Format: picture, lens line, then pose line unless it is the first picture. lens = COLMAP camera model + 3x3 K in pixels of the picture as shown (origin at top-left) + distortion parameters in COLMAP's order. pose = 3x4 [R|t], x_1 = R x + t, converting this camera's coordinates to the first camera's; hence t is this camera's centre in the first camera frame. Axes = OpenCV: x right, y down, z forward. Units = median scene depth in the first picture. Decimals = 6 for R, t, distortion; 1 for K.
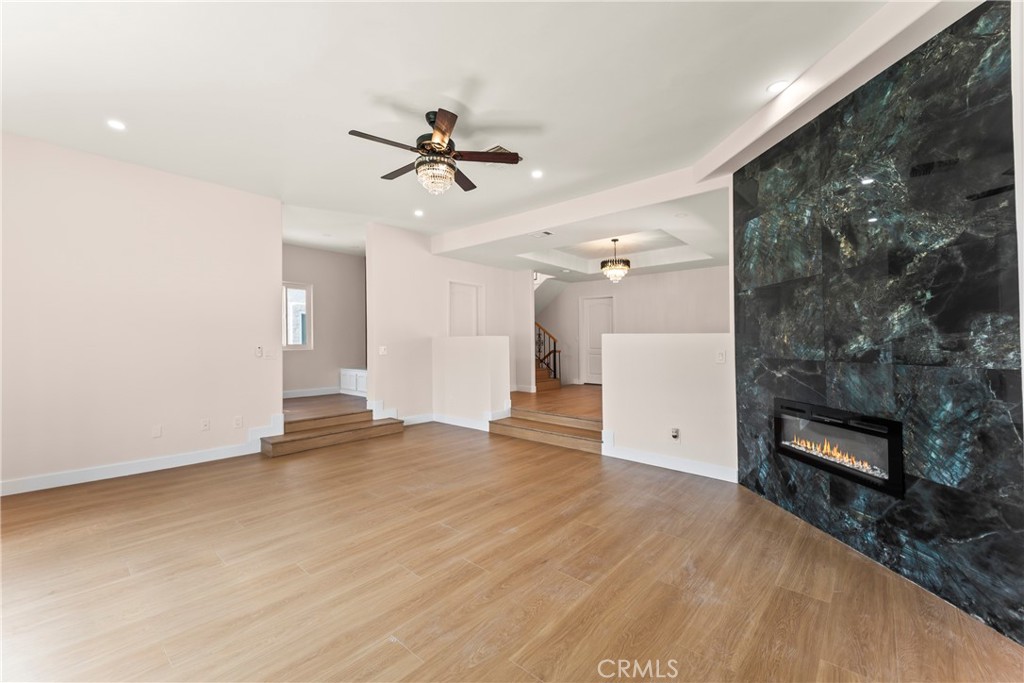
lens RADIAL K [[415.1, 0, 509.5], [0, 415.1, 338.8], [0, 0, 1]] dist [0.018696, -0.005422]
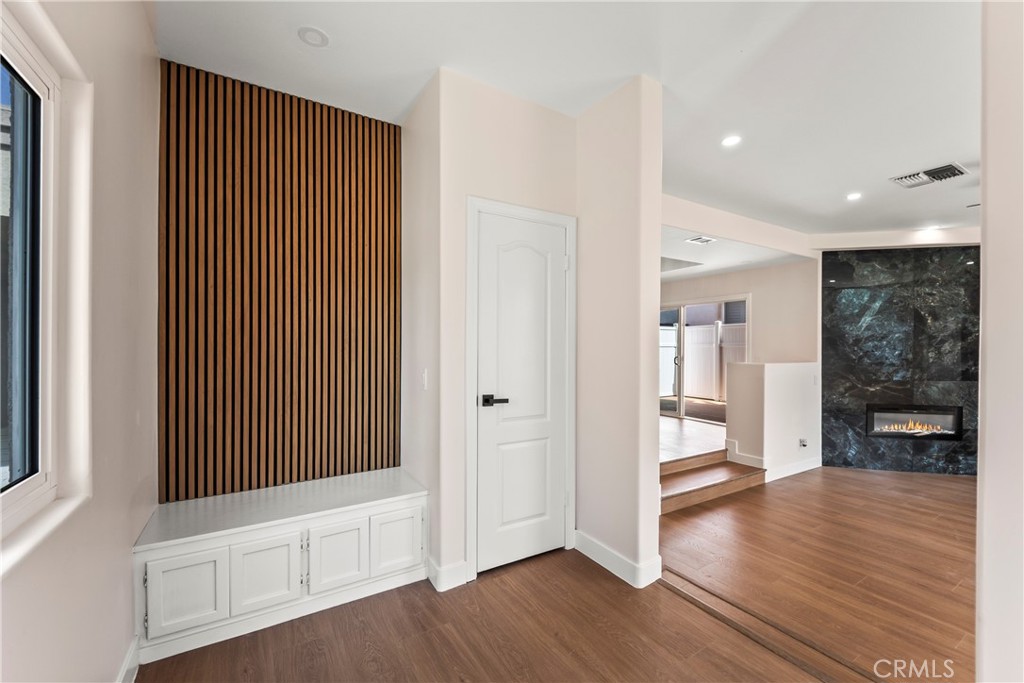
lens RADIAL K [[415.1, 0, 511.2], [0, 415.1, 349.8], [0, 0, 1]] dist [0.018696, -0.005422]
pose [[0.261266, 0.003395, 0.965261, -1.528224], [-0.016447, 0.999864, 0.000934, -0.055455], [-0.965127, -0.016119, 0.261286, 2.236707]]
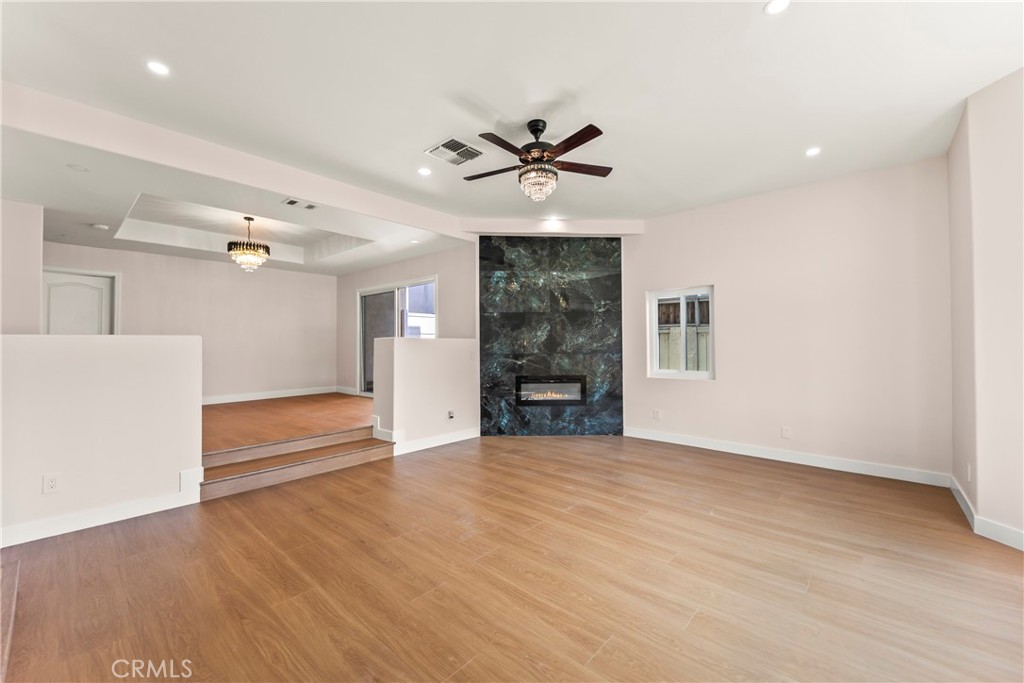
lens RADIAL K [[415.1, 0, 507.1], [0, 415.1, 333.7], [0, 0, 1]] dist [0.018696, -0.005422]
pose [[0.003476, 0.022734, 0.999736, -1.337744], [-0.007235, 0.999716, -0.022709, 0.001662], [-0.999968, -0.007154, 0.003640, 1.205728]]
